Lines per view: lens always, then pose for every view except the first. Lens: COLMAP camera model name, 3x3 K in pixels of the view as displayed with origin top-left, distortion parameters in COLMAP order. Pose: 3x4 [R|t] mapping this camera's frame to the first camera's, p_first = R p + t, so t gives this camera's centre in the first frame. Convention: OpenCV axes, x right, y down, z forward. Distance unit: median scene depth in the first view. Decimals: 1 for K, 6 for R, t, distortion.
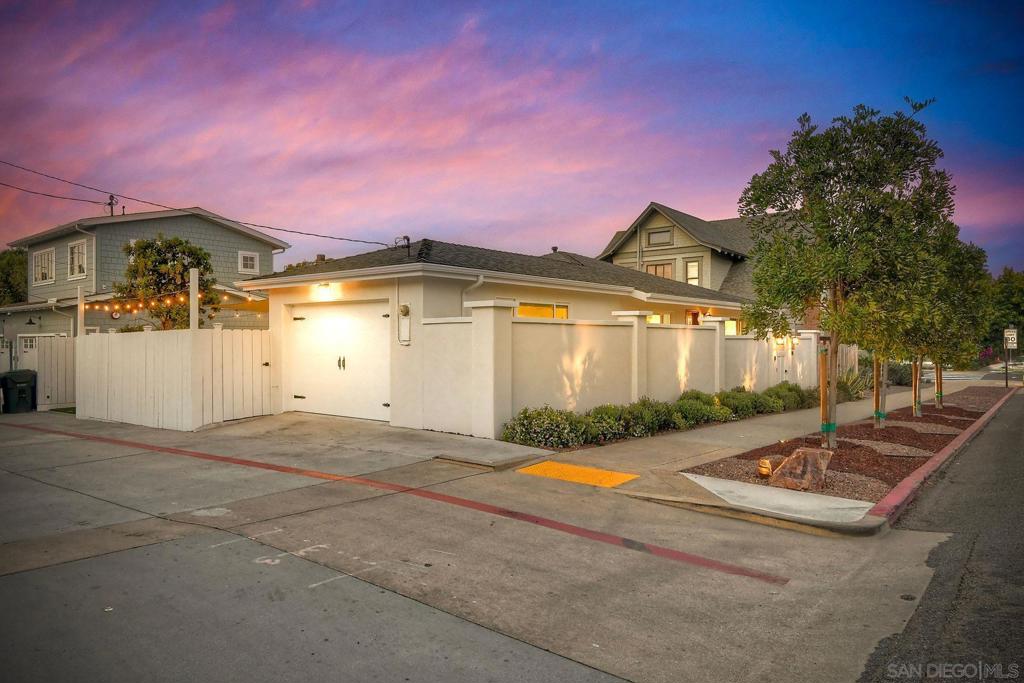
lens RADIAL K [[660.6, 0, 512.8], [0, 660.6, 343.4], [0, 0, 1]] dist [0.021344, -0.002378]
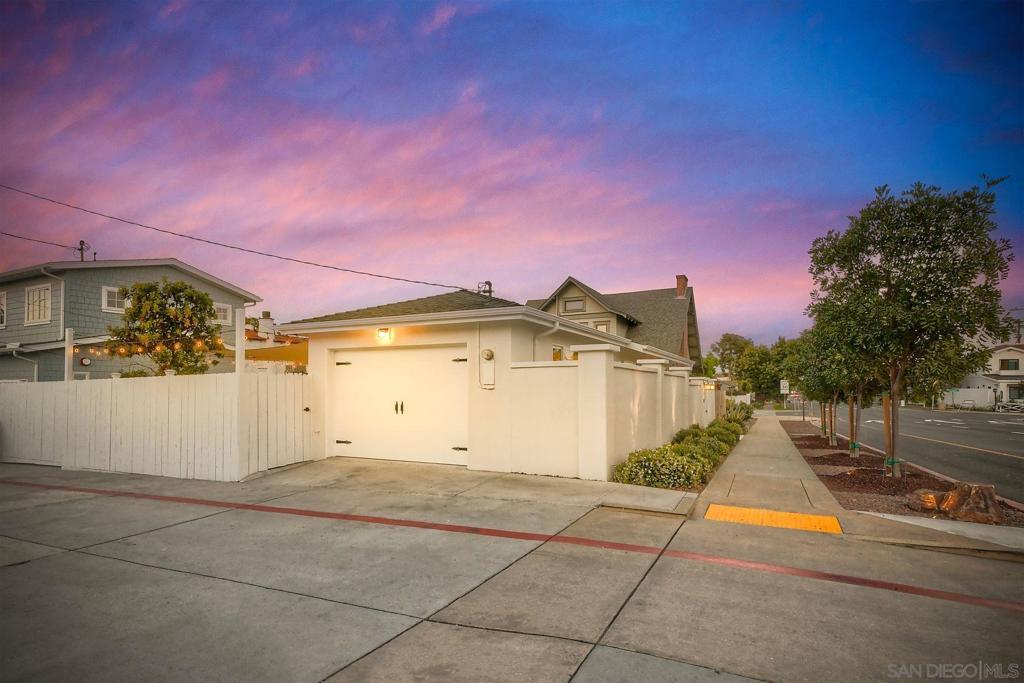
lens RADIAL K [[515.9, 0, 510.7], [0, 515.9, 378.8], [0, 0, 1]] dist [0.006217, 0.000767]
pose [[0.975243, 0.003469, 0.221107, -0.246903], [0.001954, 0.999703, -0.024302, 0.005018], [-0.221126, 0.024132, 0.974947, 0.183119]]
